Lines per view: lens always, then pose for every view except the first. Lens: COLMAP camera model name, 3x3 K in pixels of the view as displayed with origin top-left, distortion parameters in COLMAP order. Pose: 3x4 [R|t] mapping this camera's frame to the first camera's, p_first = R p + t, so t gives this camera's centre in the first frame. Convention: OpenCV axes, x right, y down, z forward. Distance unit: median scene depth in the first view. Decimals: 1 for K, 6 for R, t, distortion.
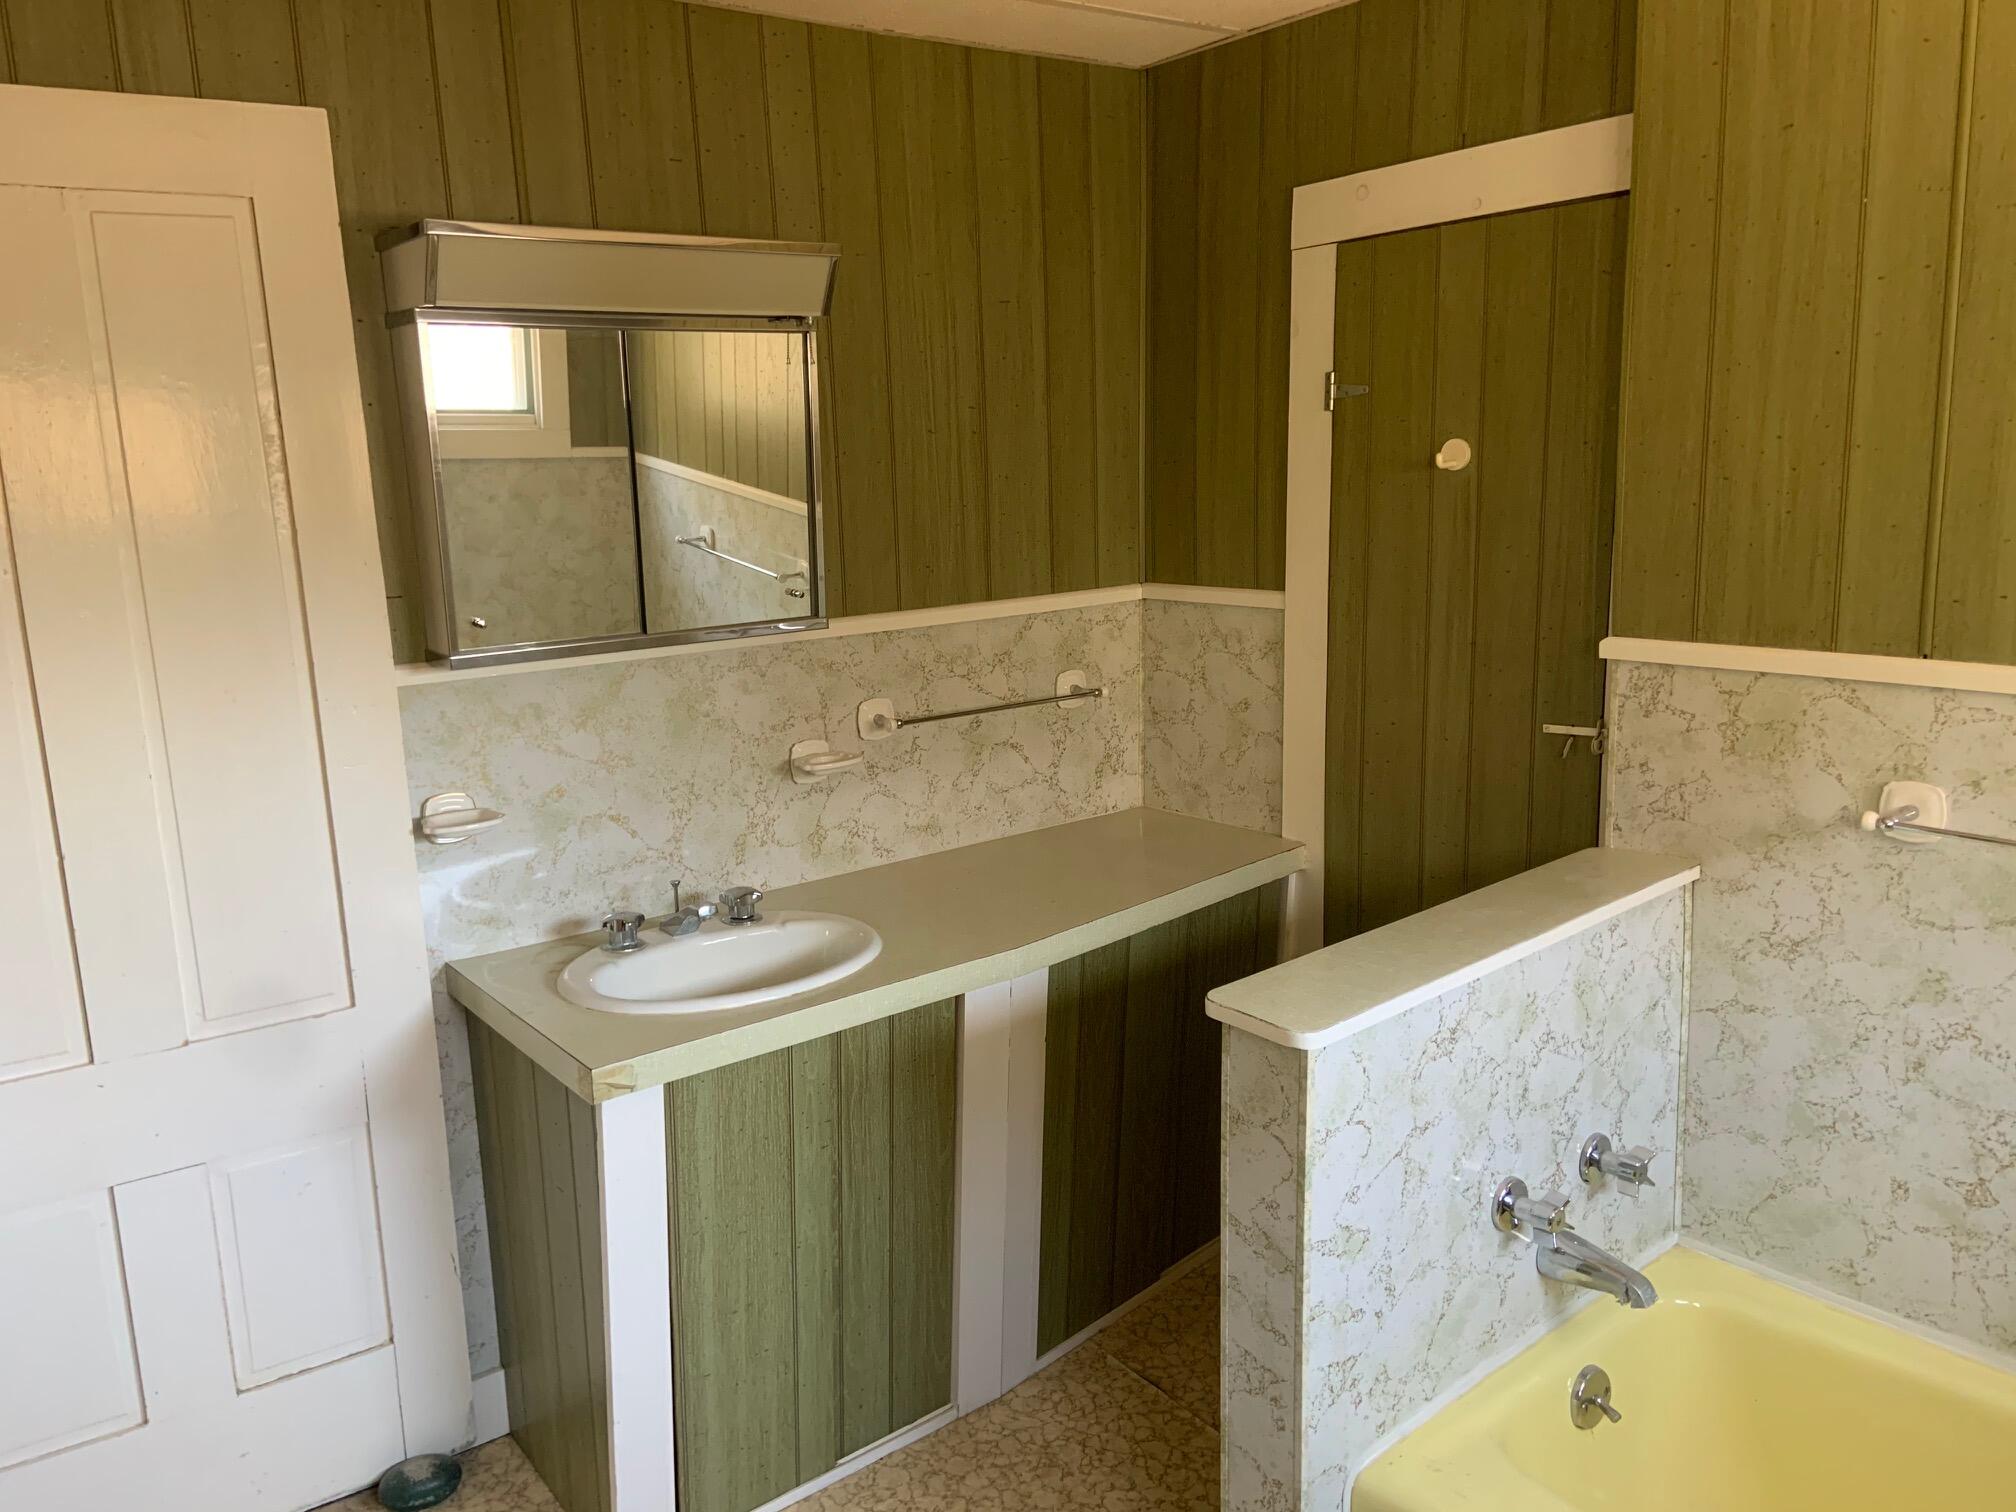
lens RADIAL K [[1518.7, 0, 1002.7], [0, 1518.7, 762.6], [0, 0, 1]] dist [-0.010292, -0.015624]
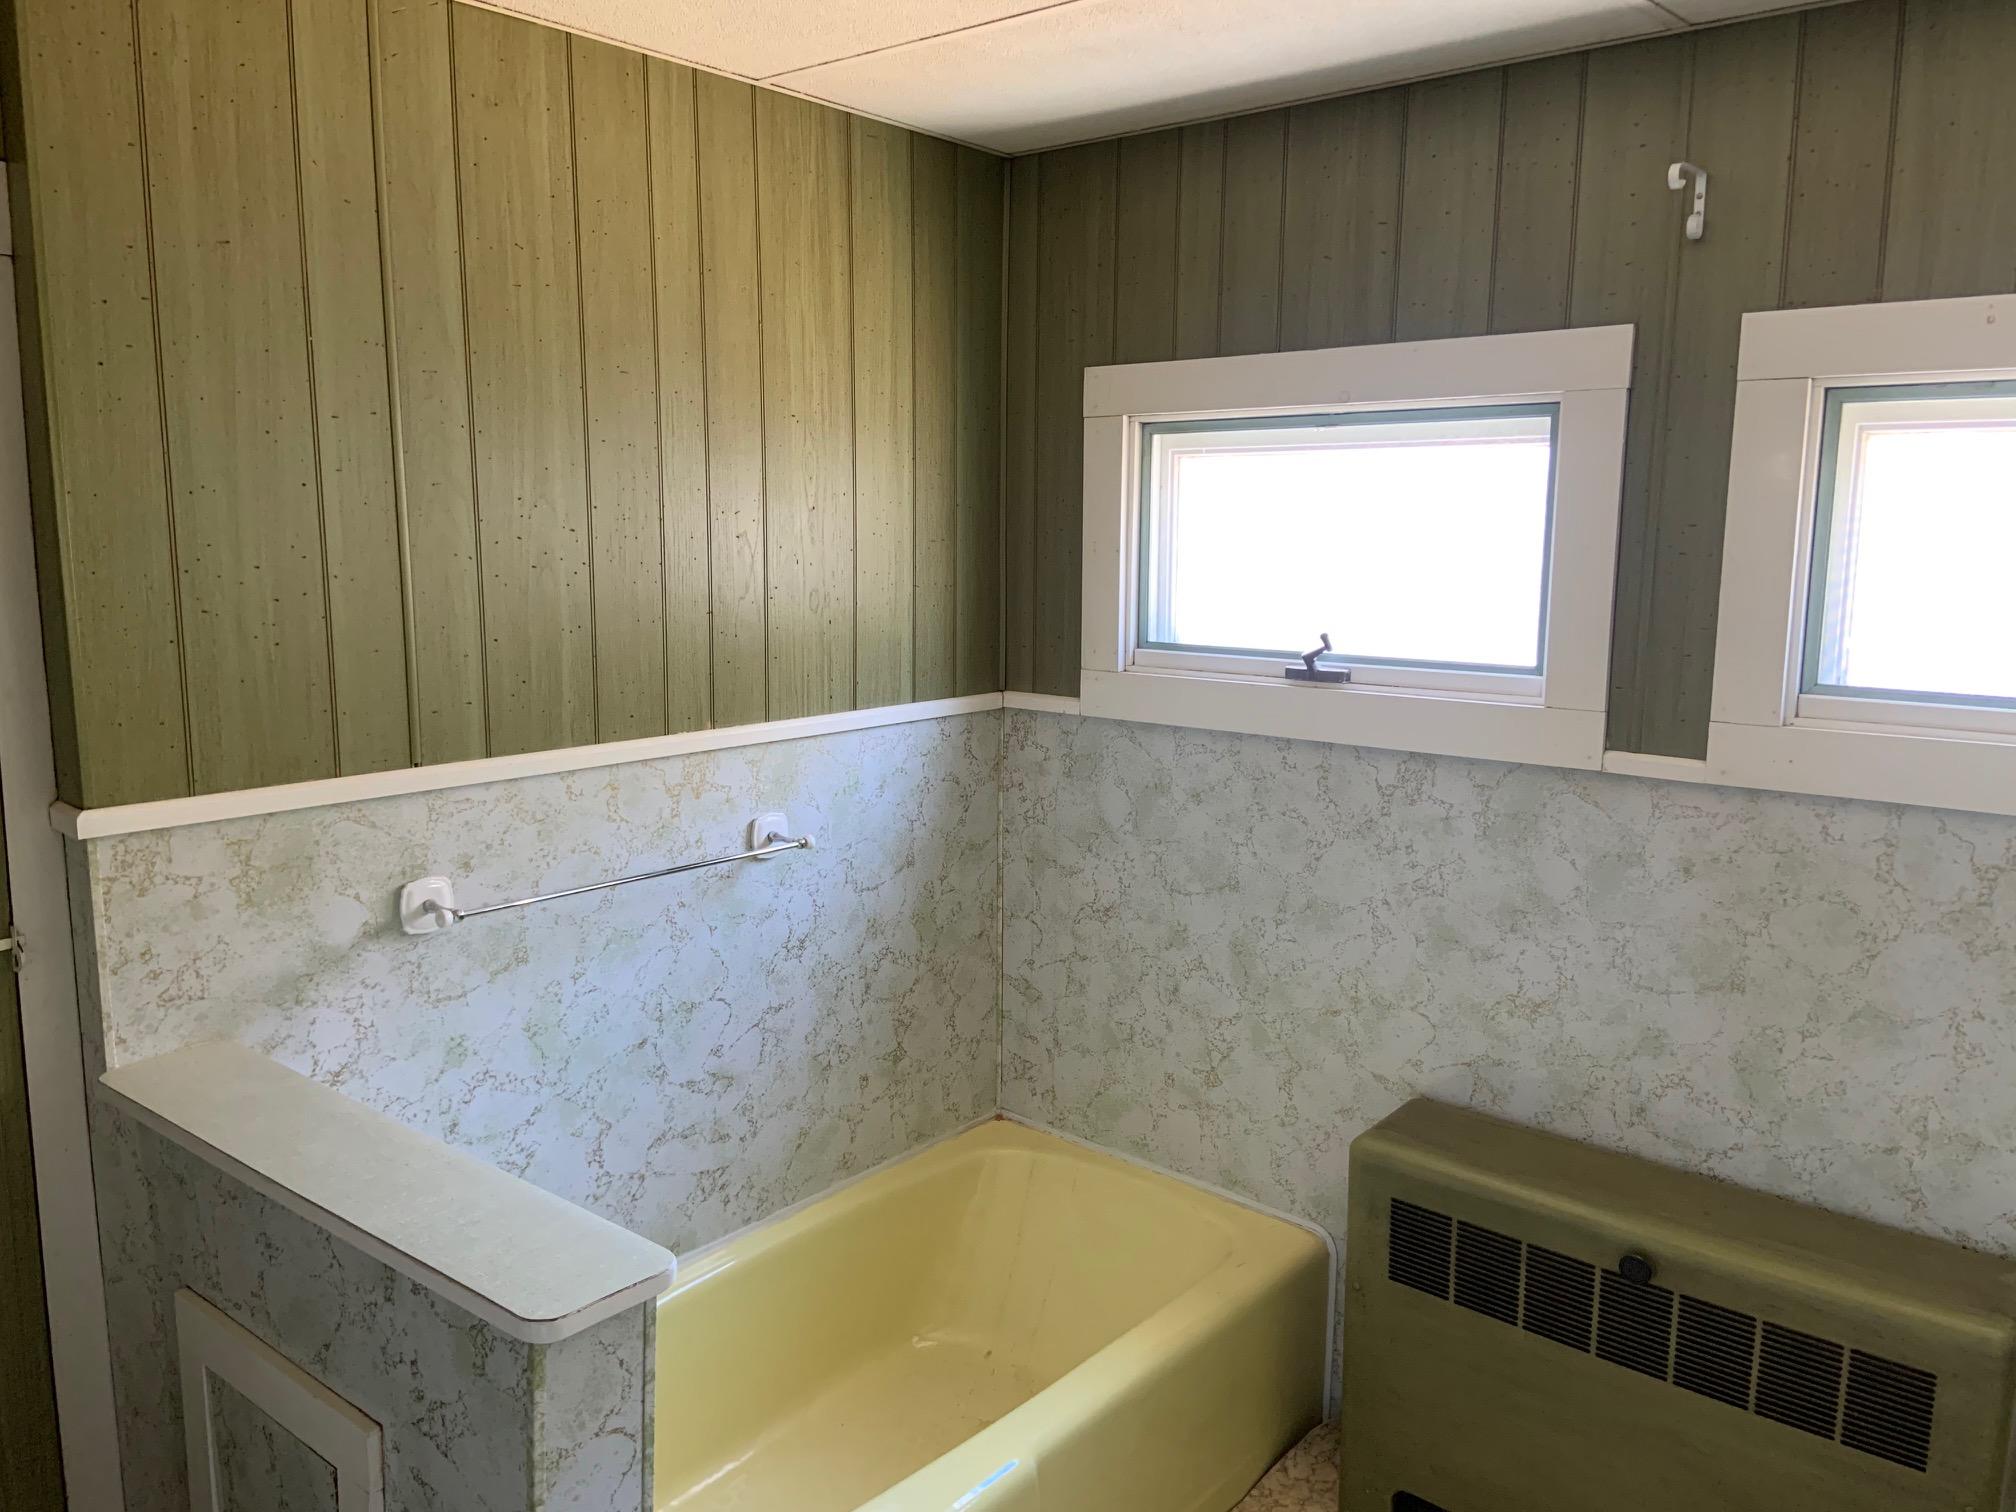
lens RADIAL K [[1518.7, 0, 1004.1], [0, 1518.7, 752.6], [0, 0, 1]] dist [-0.010292, -0.015624]
pose [[-0.222314, -0.119096, 0.967674, -0.516874], [0.183508, 0.969661, 0.161500, -0.167749], [-0.957550, 0.213480, -0.193714, 0.752722]]
